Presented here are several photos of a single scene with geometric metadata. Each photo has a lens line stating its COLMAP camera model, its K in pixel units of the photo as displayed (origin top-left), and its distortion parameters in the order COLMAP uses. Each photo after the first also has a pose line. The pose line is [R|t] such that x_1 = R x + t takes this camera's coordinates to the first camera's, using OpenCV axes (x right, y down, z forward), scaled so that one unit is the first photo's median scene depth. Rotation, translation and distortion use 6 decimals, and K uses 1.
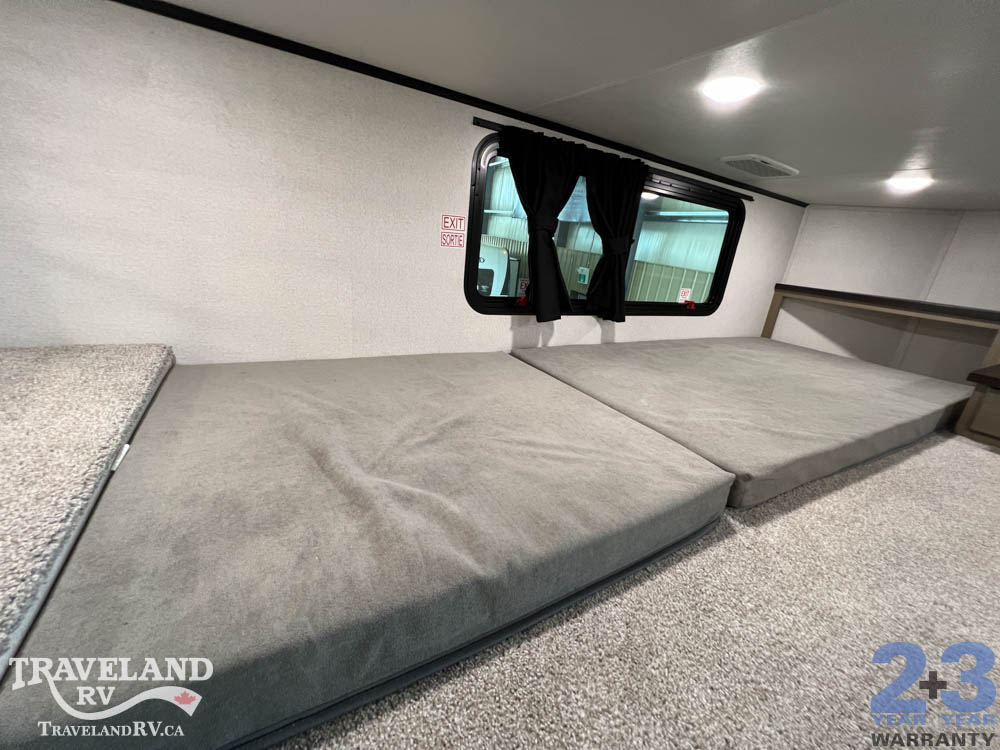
lens RADIAL K [[399.5, 0, 502.1], [0, 399.5, 375.7], [0, 0, 1]] dist [-0.000928, 0.000312]
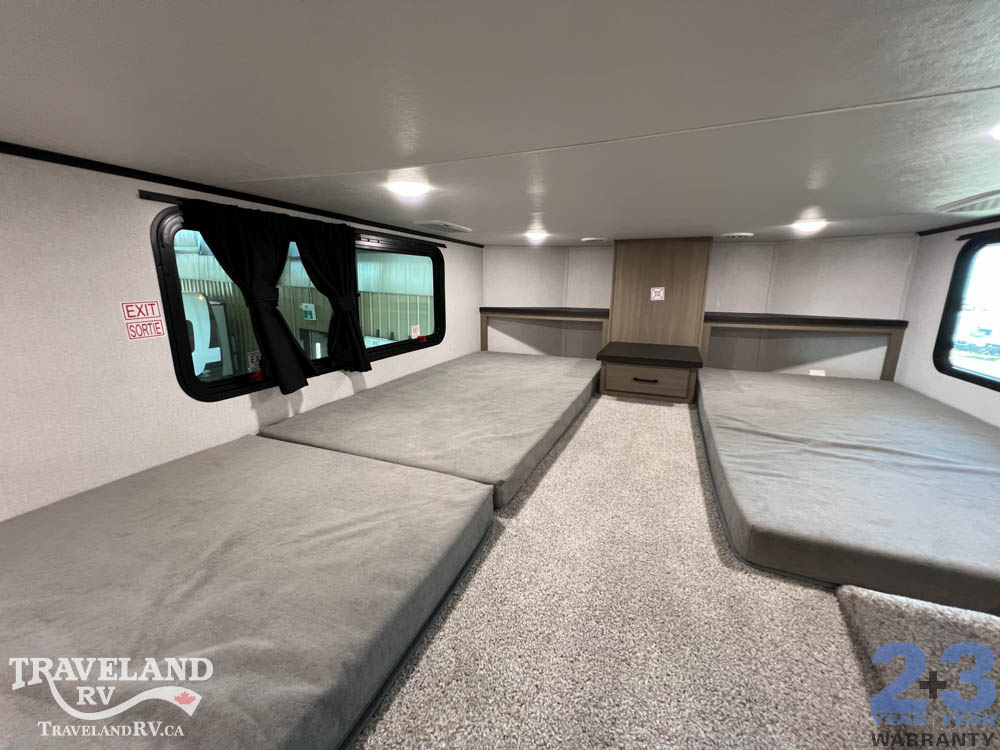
lens RADIAL K [[399.5, 0, 502.1], [0, 399.5, 375.7], [0, 0, 1]] dist [-0.000928, 0.000312]
pose [[0.791831, -0.232444, 0.564778, -0.031938], [0.262524, 0.964493, 0.028889, -0.087240], [-0.551439, 0.125392, 0.824737, -0.094346]]
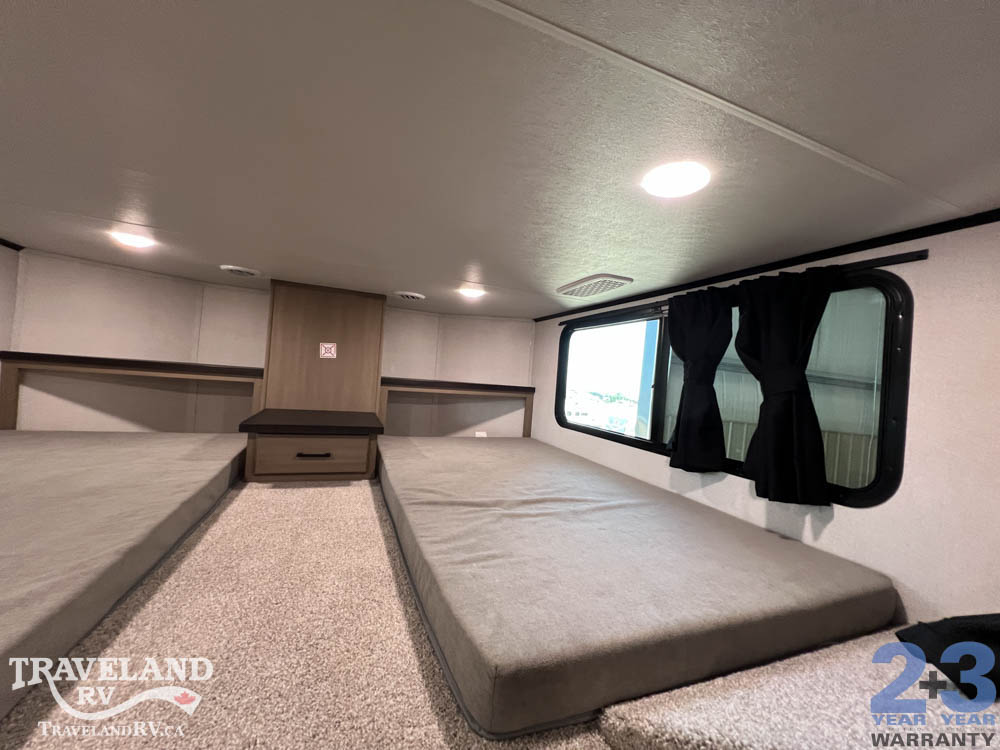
lens RADIAL K [[399.5, 0, 502.1], [0, 399.5, 375.7], [0, 0, 1]] dist [-0.000928, 0.000312]
pose [[0.150731, -0.090192, 0.984452, 0.281045], [0.251613, 0.966534, 0.050025, -0.012394], [-0.956018, 0.240161, 0.168380, 0.136098]]
